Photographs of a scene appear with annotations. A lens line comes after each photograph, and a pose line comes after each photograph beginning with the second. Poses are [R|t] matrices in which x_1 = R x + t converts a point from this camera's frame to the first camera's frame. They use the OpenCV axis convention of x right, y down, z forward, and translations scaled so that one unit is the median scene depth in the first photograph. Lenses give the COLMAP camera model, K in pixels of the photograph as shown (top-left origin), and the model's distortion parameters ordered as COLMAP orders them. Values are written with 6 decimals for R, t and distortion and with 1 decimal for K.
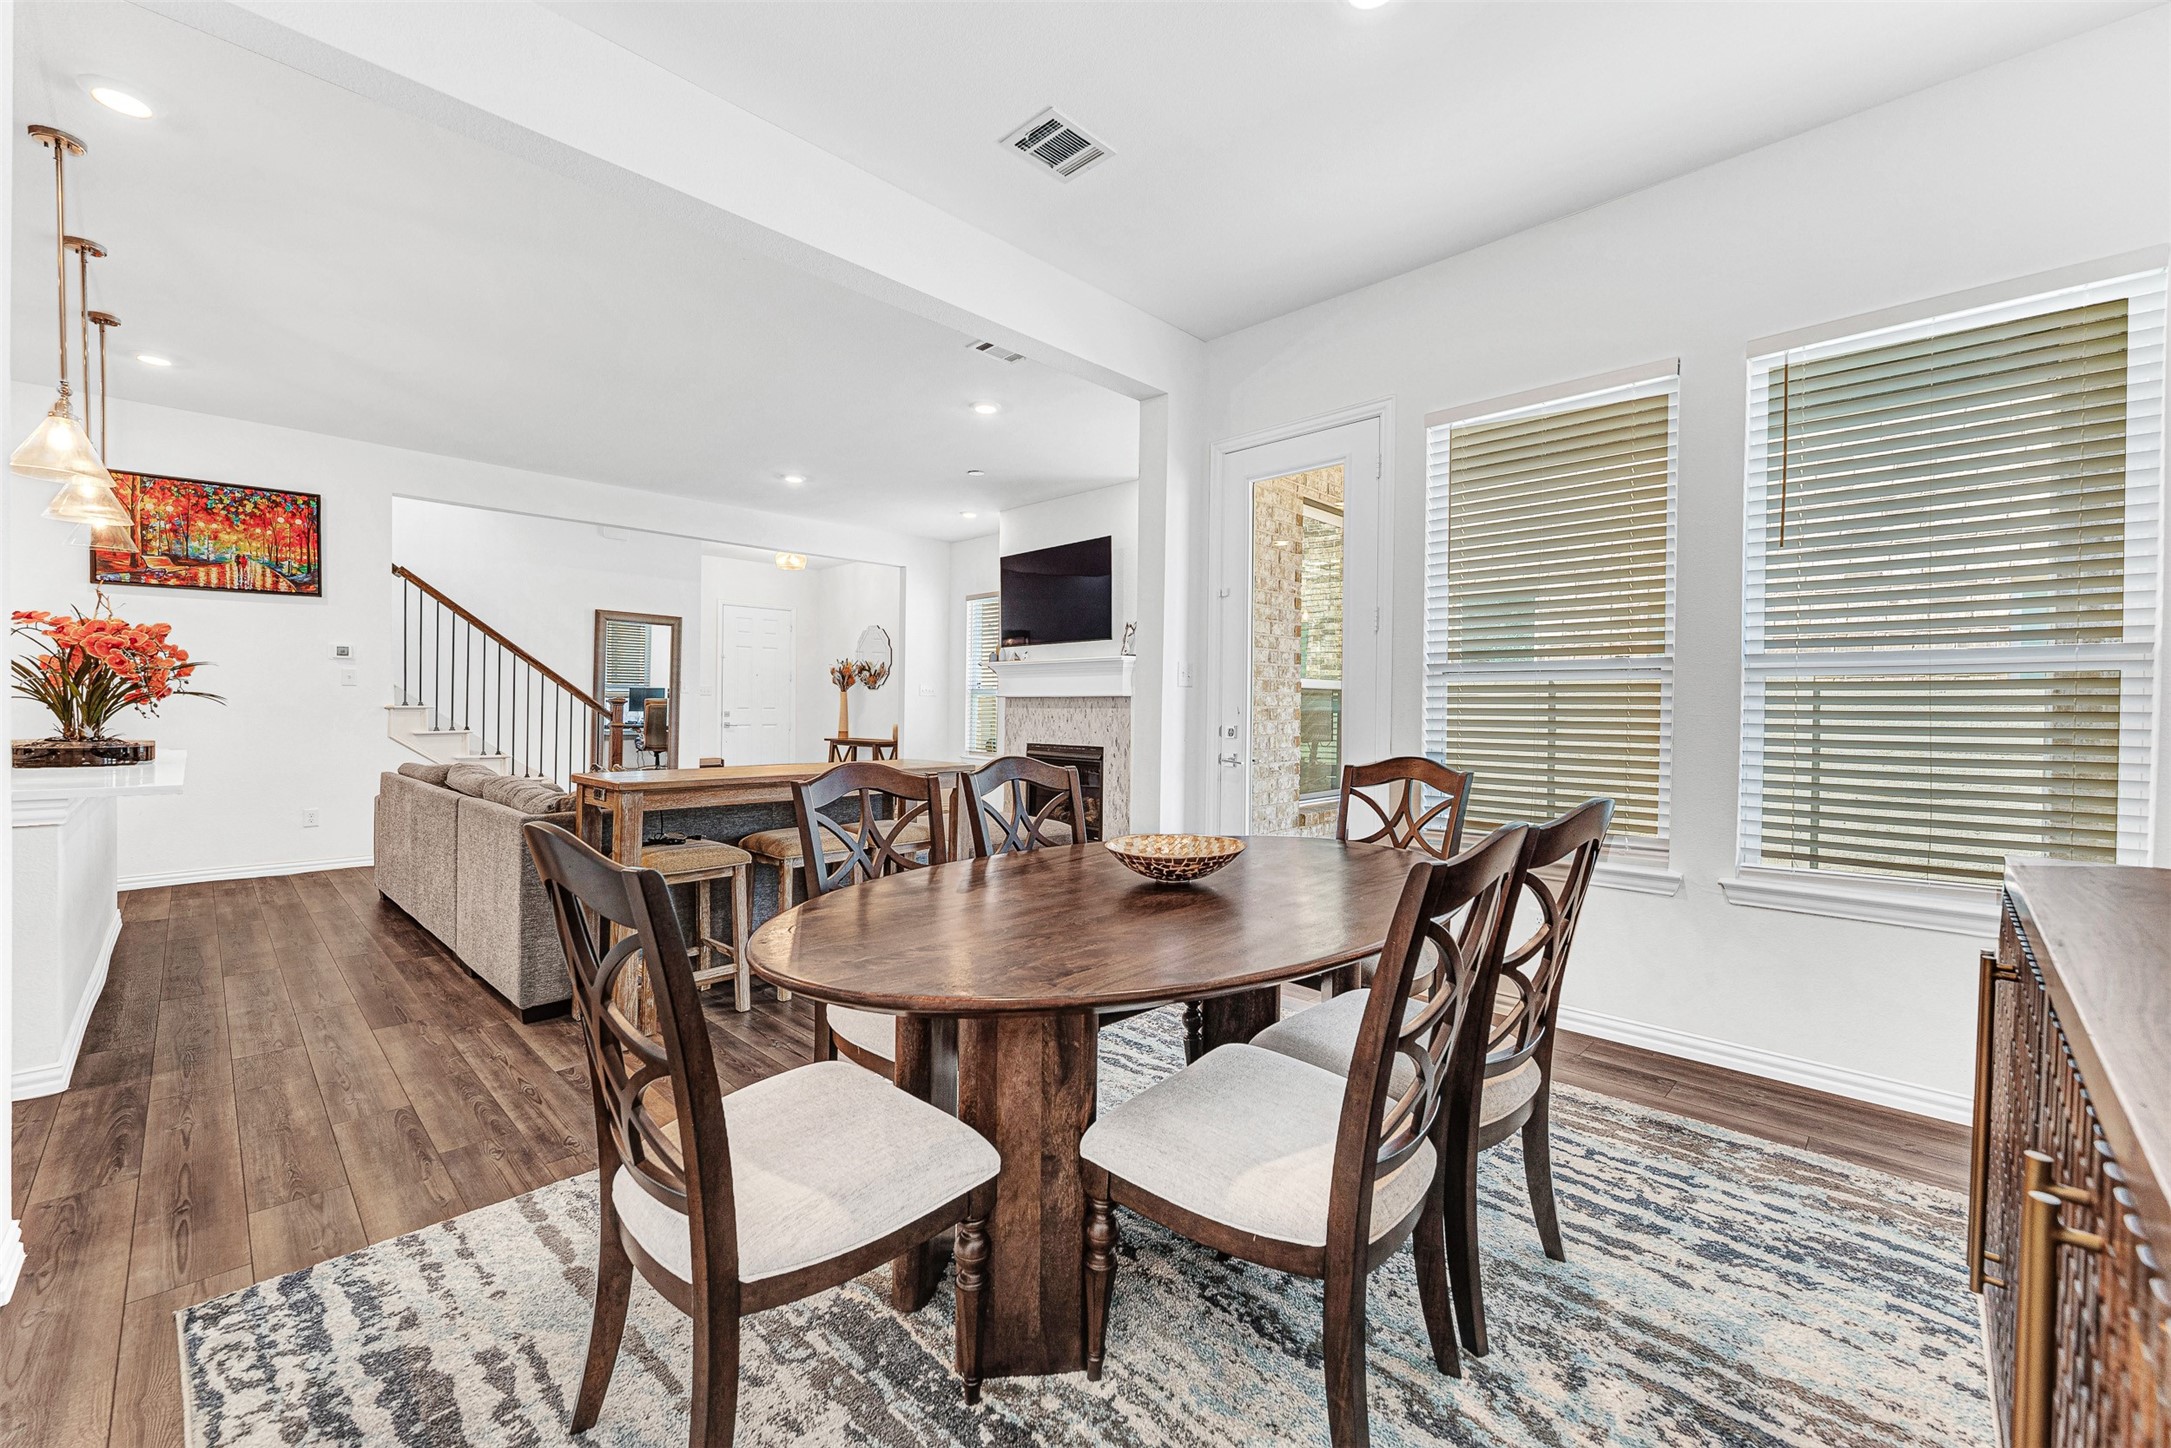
lens RADIAL K [[876.8, 0, 1109.5], [0, 876.8, 708.1], [0, 0, 1]] dist [-0.006226, 0.000255]
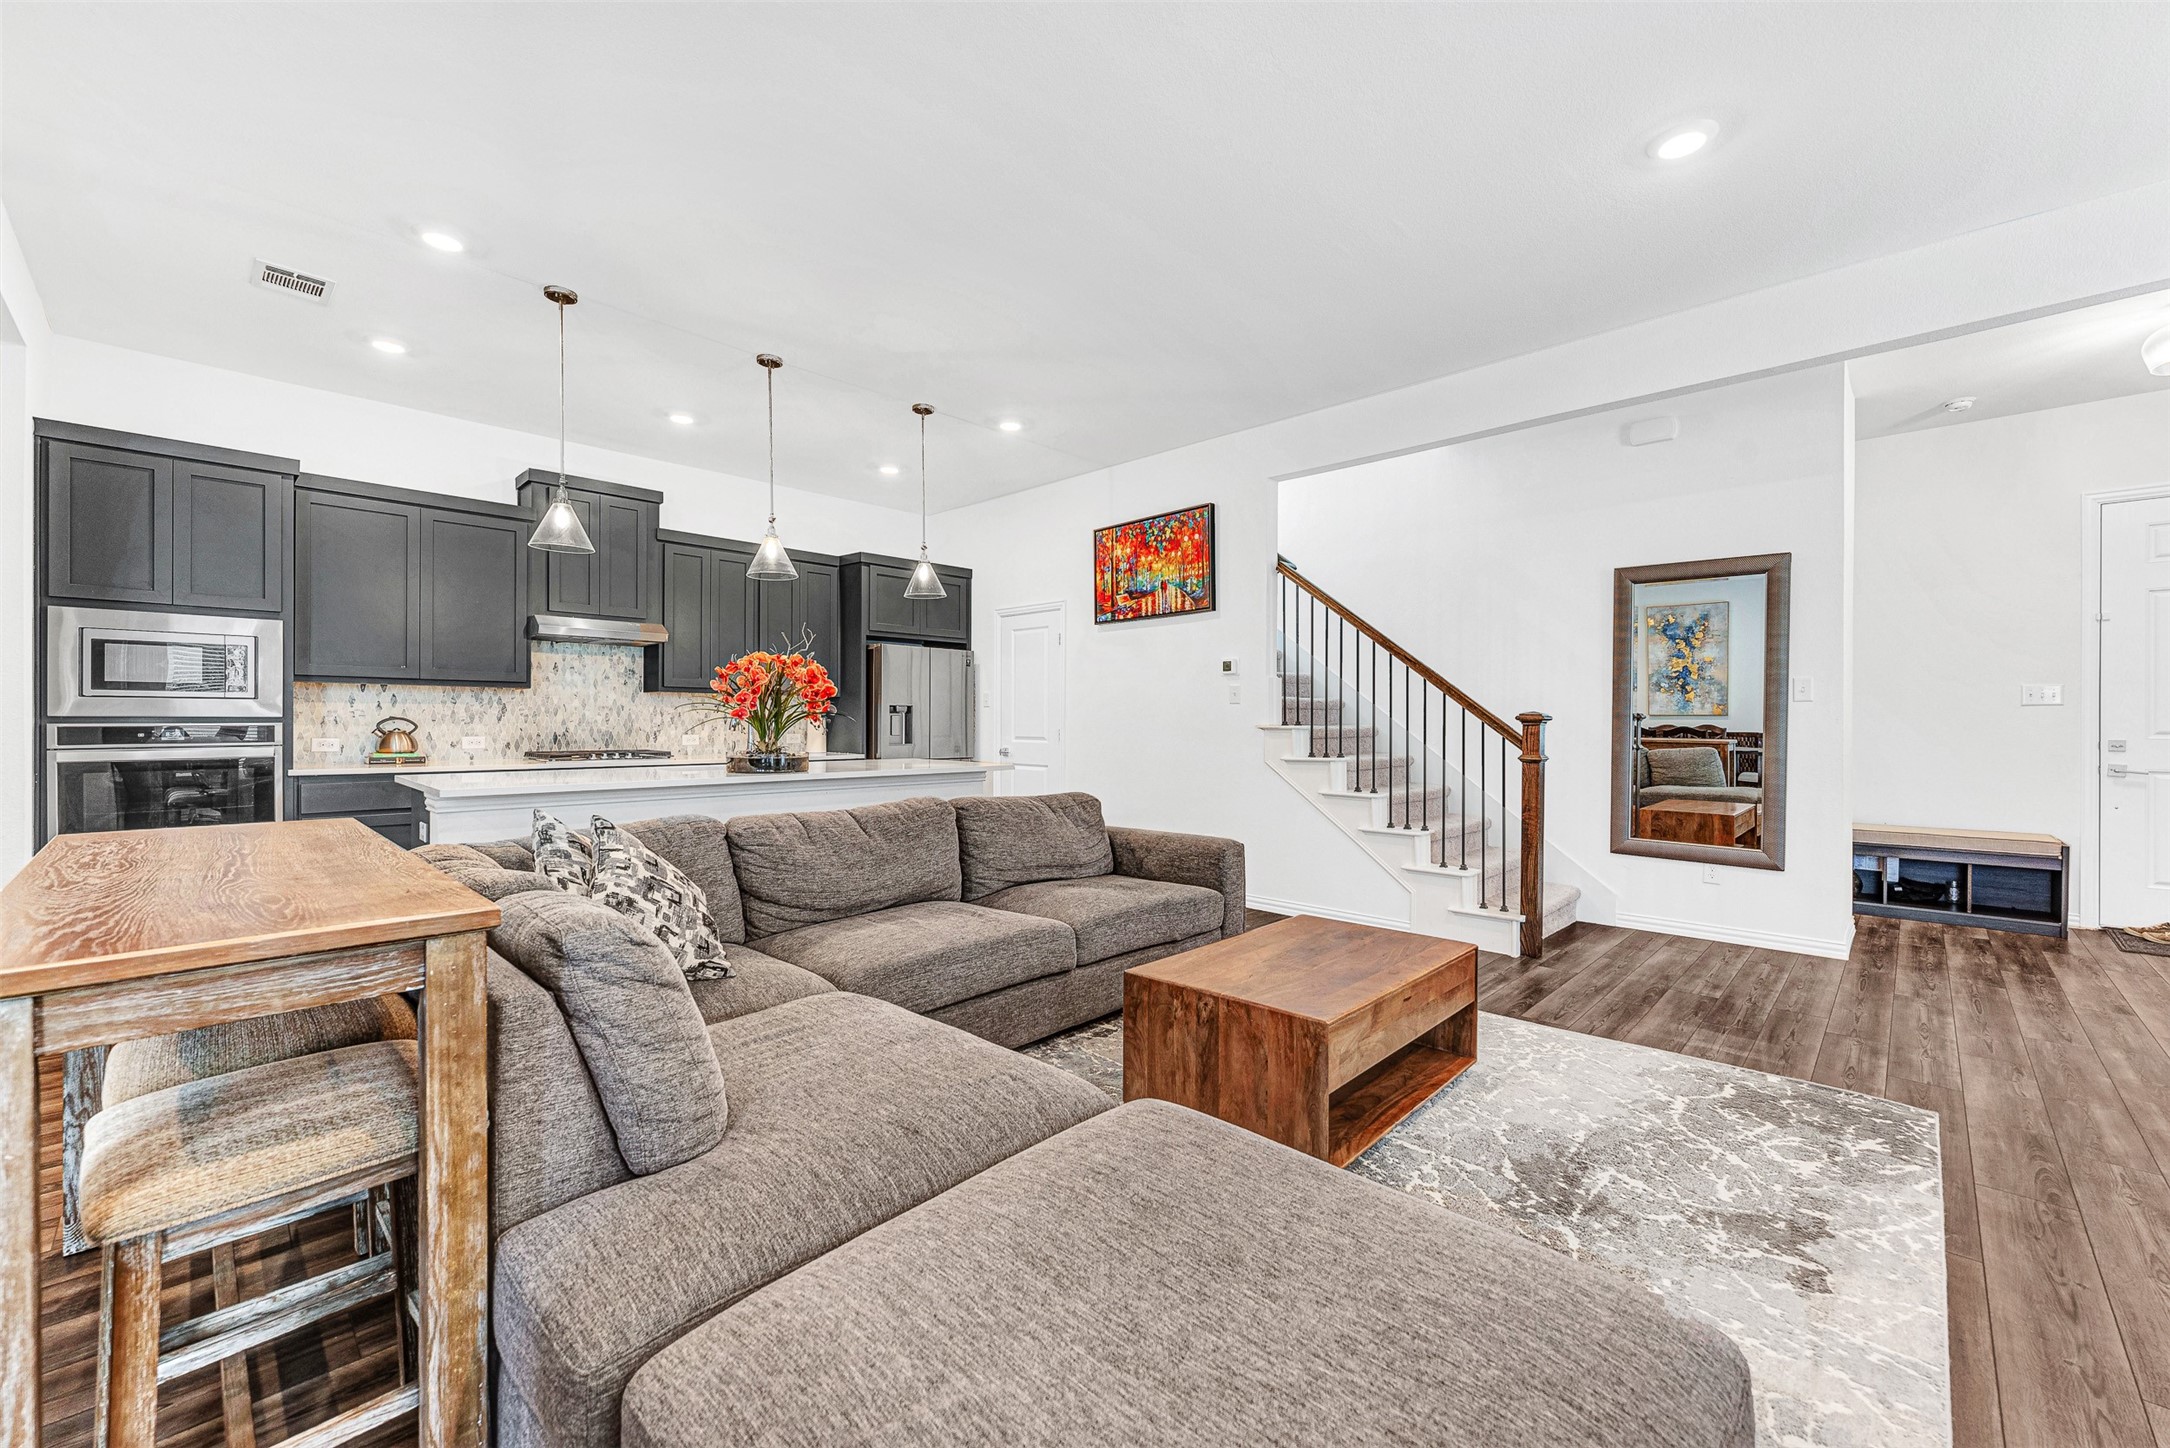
lens RADIAL K [[872.3, 0, 1057.6], [0, 872.3, 717.9], [0, 0, 1]] dist [-0.000147, 0.000186]
pose [[-0.017595, -0.012361, -0.999769, 0.040813], [-0.005564, 0.999909, -0.012264, 0.000673], [0.999830, 0.005347, -0.017663, 0.908372]]
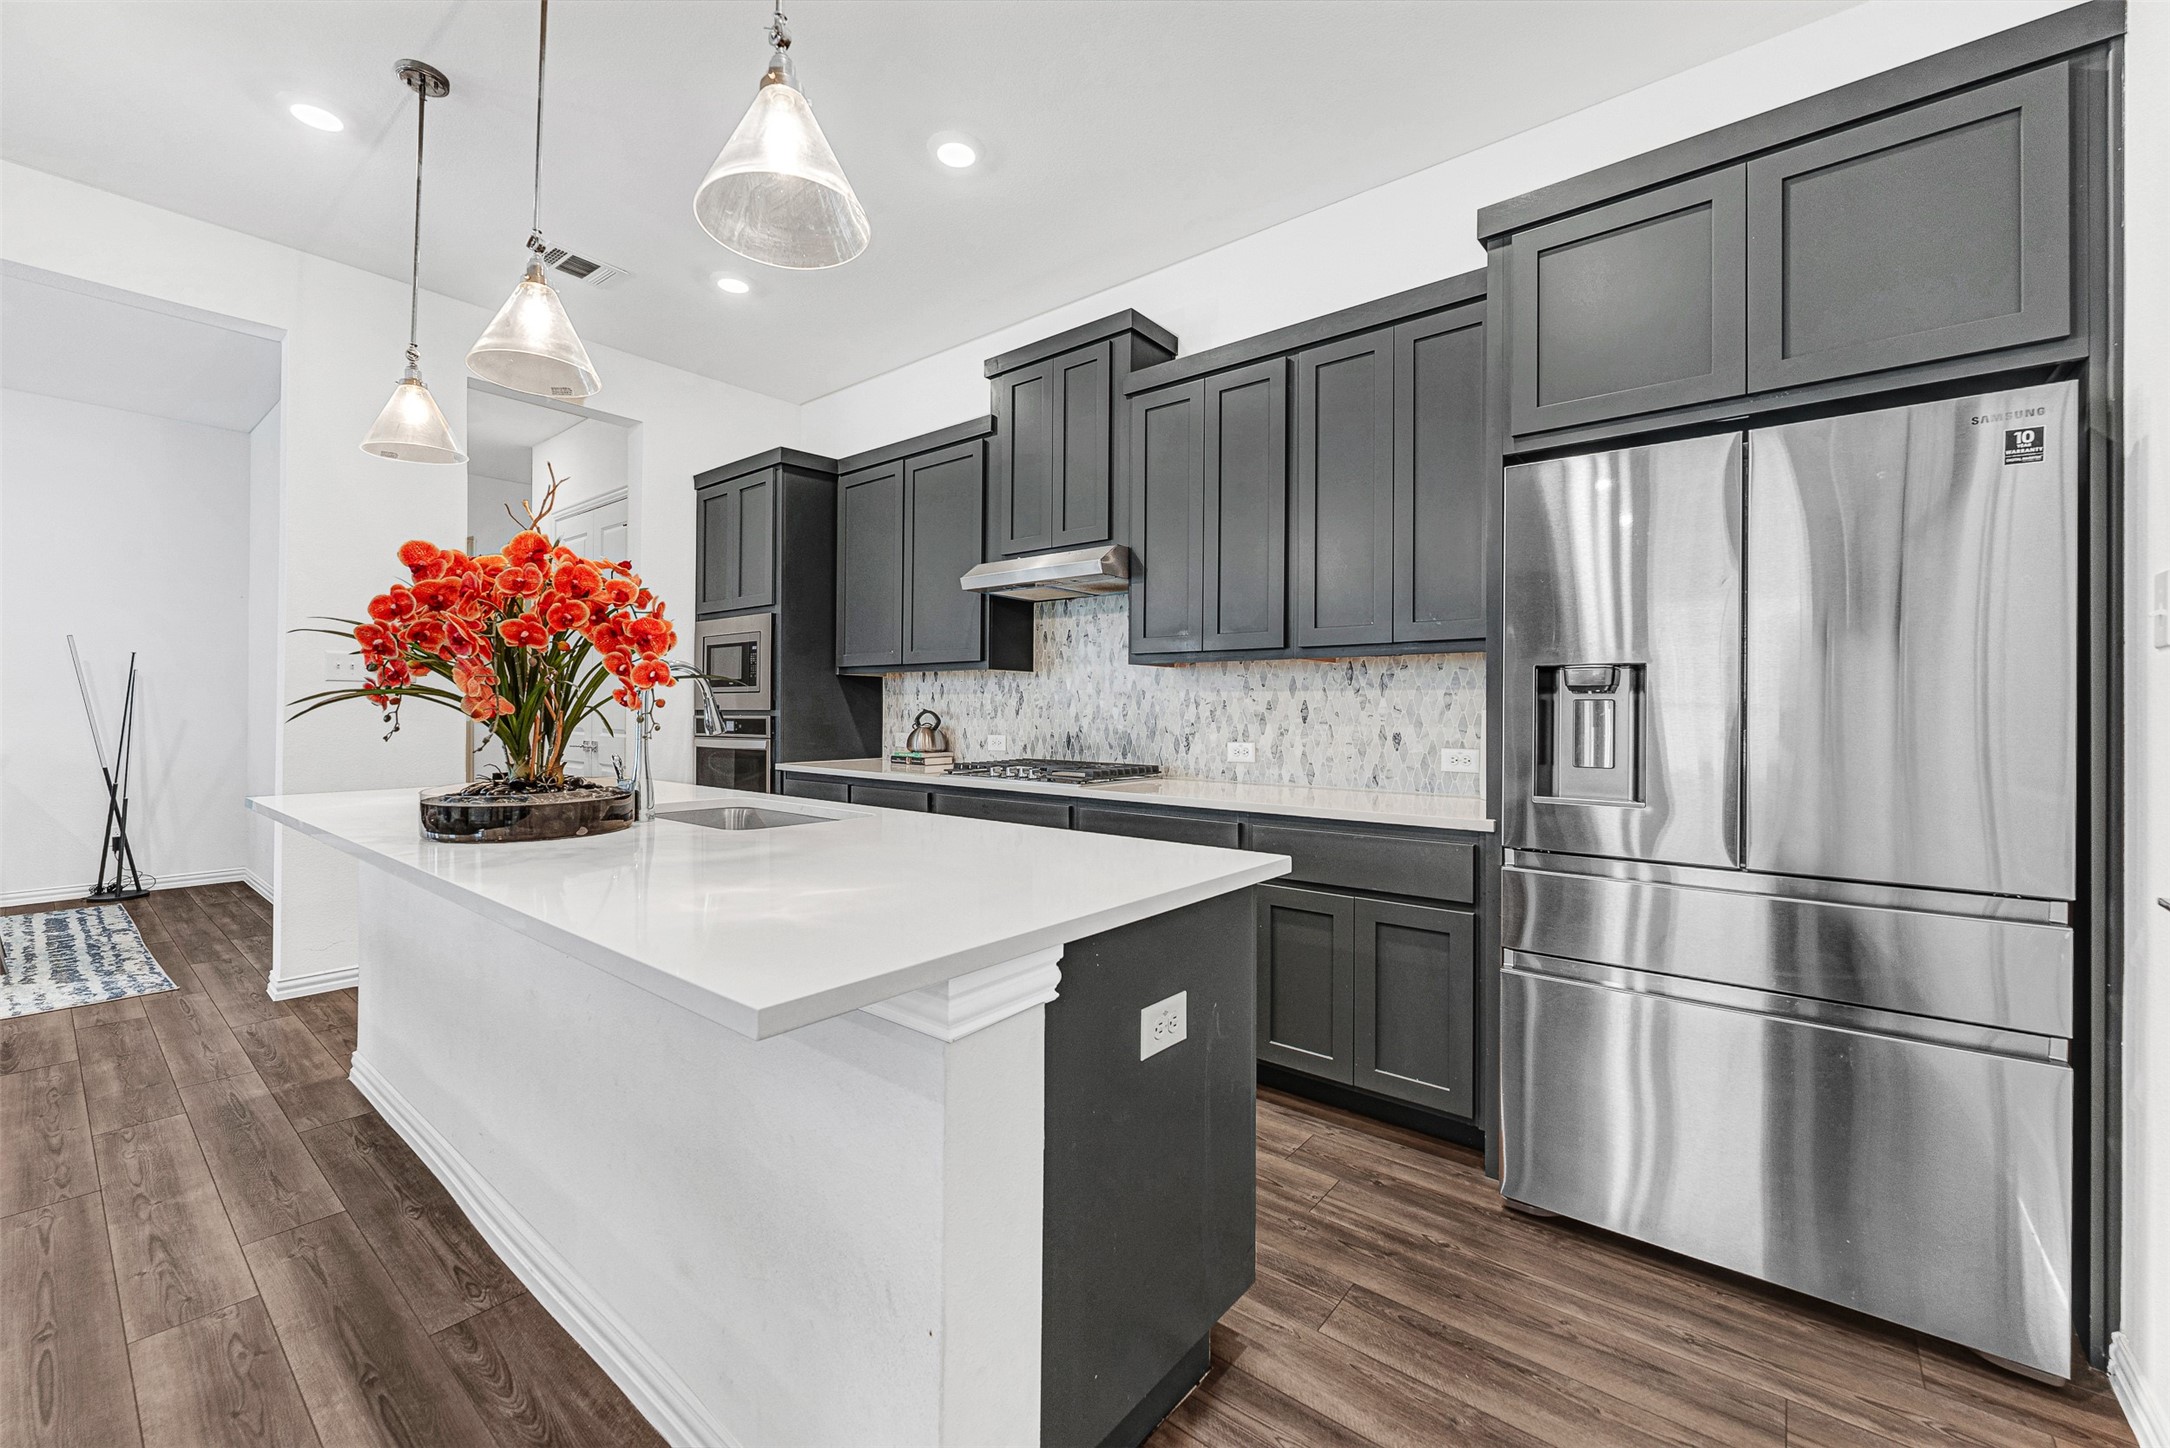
lens RADIAL K [[876.4, 0, 1109.0], [0, 876.4, 708.1], [0, 0, 1]] dist [-0.006226, 0.000255]
pose [[-0.996273, -0.015523, -0.084847, -0.953574], [-0.015277, 0.999877, -0.003546, -0.008983], [0.084891, -0.002237, -0.996388, 1.004135]]
